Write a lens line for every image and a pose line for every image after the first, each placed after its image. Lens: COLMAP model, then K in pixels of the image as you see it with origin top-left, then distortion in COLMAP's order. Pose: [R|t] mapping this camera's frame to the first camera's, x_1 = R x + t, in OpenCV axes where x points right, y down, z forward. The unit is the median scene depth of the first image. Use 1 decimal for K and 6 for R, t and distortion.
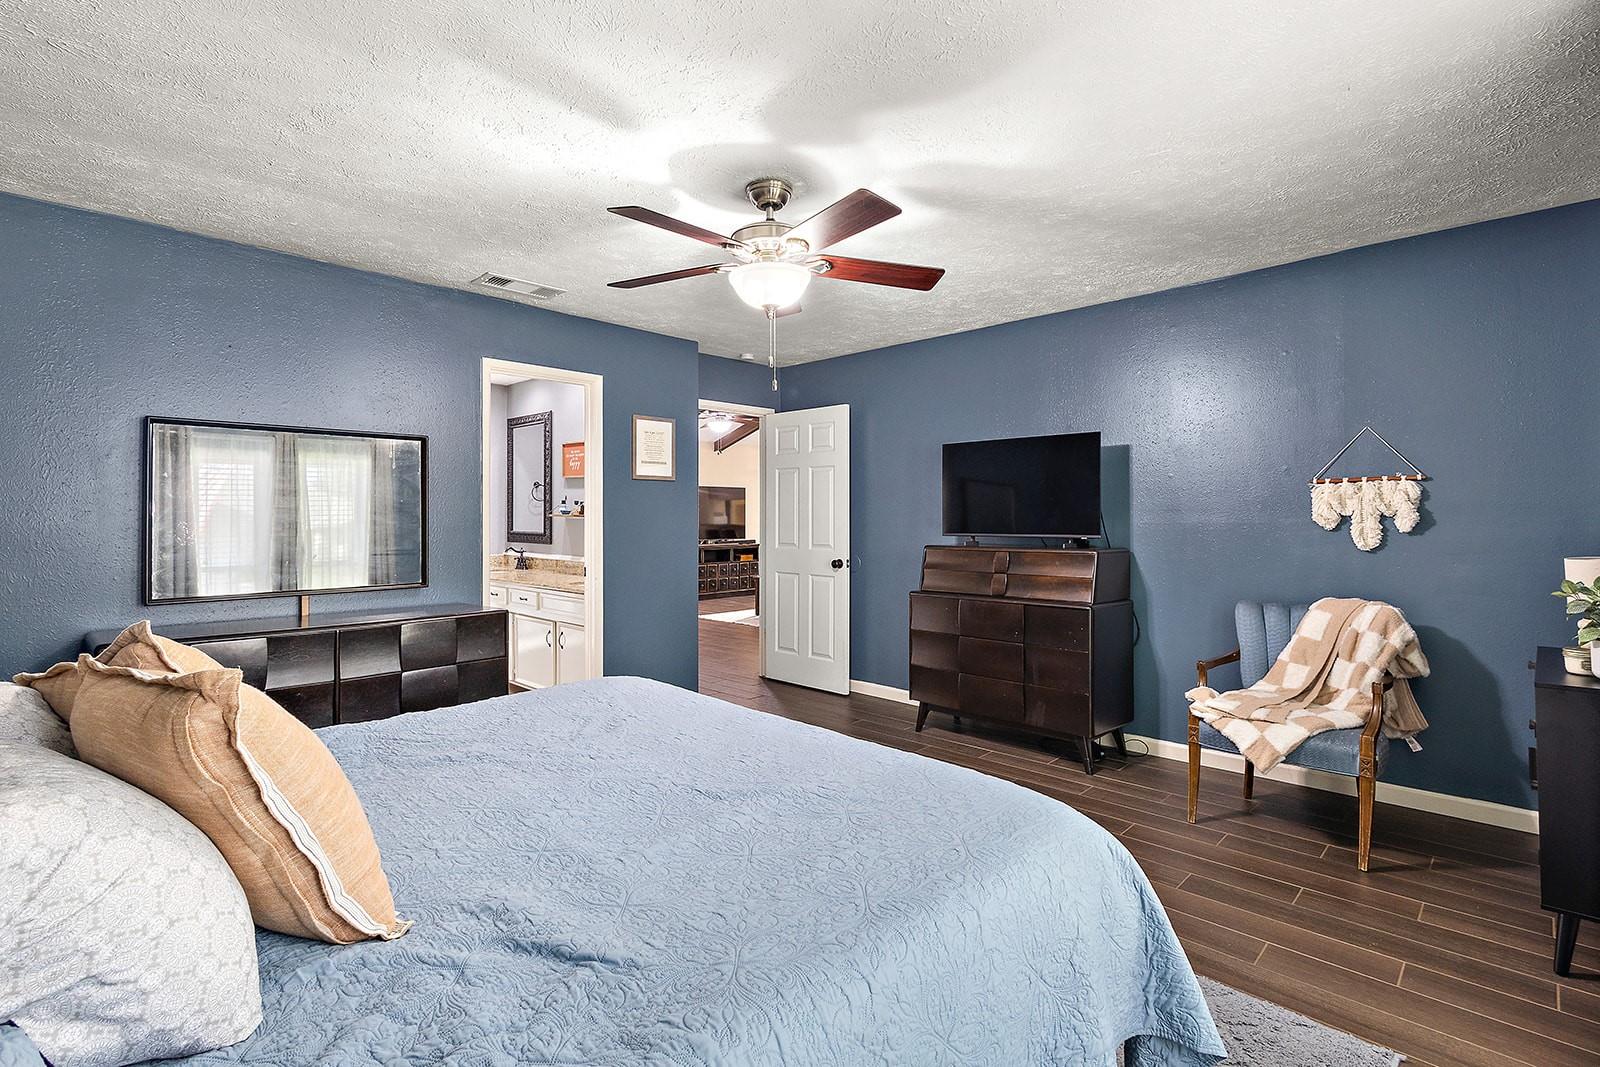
lens RADIAL K [[746.0, 0, 802.0], [0, 746.0, 530.4], [0, 0, 1]] dist [0.002263, -0.000208]
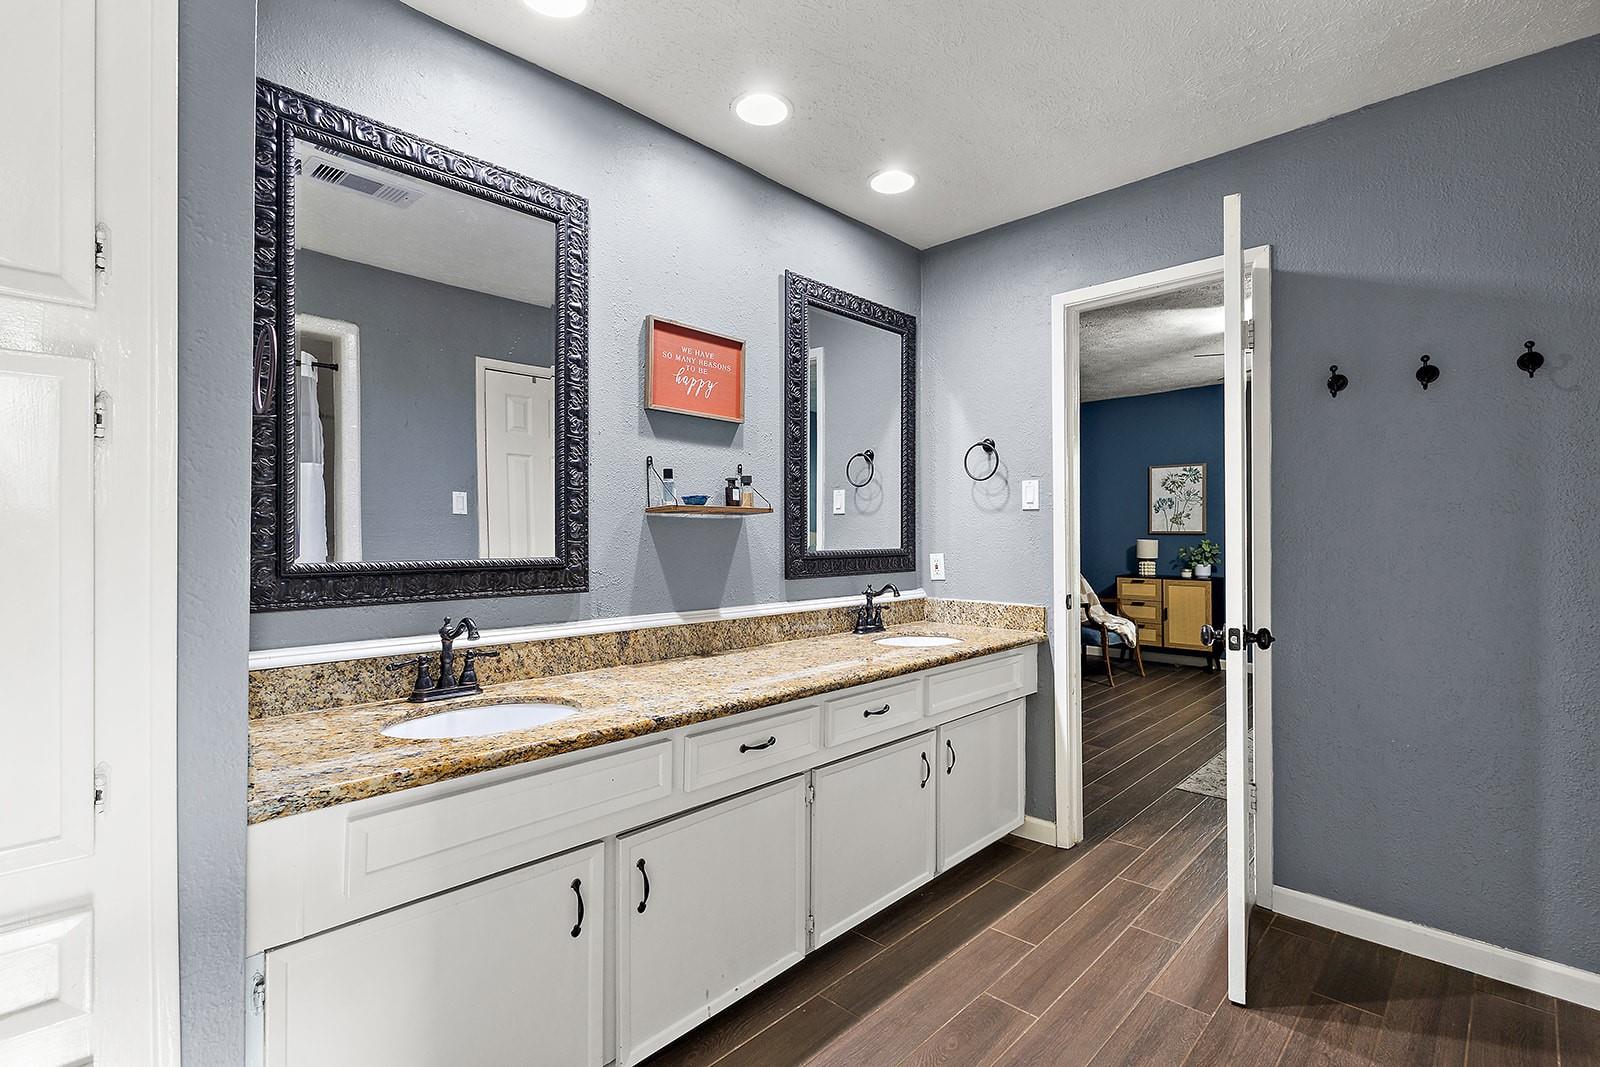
lens RADIAL K [[744.0, 0, 810.7], [0, 744.0, 528.7], [0, 0, 1]] dist [-0.000127, -0.000377]
pose [[-0.009647, 0.003640, 0.999947, -0.668677], [0.022346, 0.999744, -0.003424, -0.006234], [-0.999704, 0.022312, -0.009726, 0.887965]]
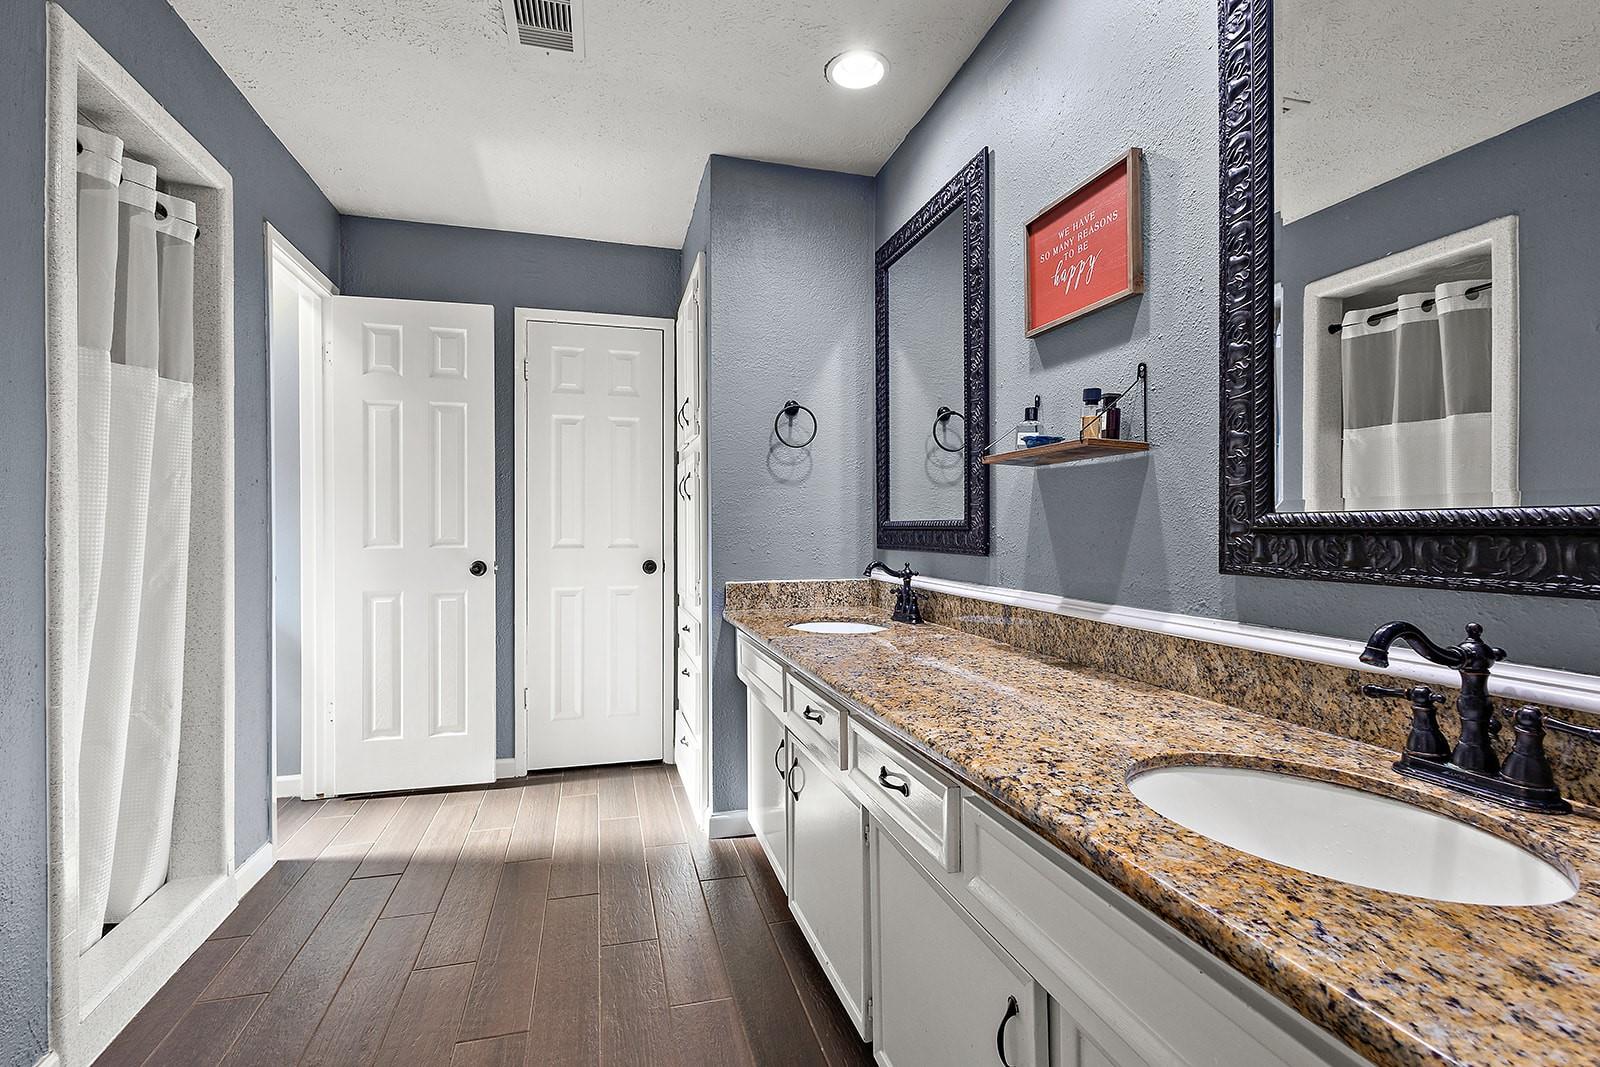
lens RADIAL K [[746.0, 0, 802.0], [0, 746.0, 530.4], [0, 0, 1]] dist [0.002263, -0.000208]
pose [[0.862457, -0.010129, -0.506029, -0.236754], [0.003422, 0.999894, -0.014184, 0.011873], [0.506119, 0.010501, 0.862400, 0.664927]]
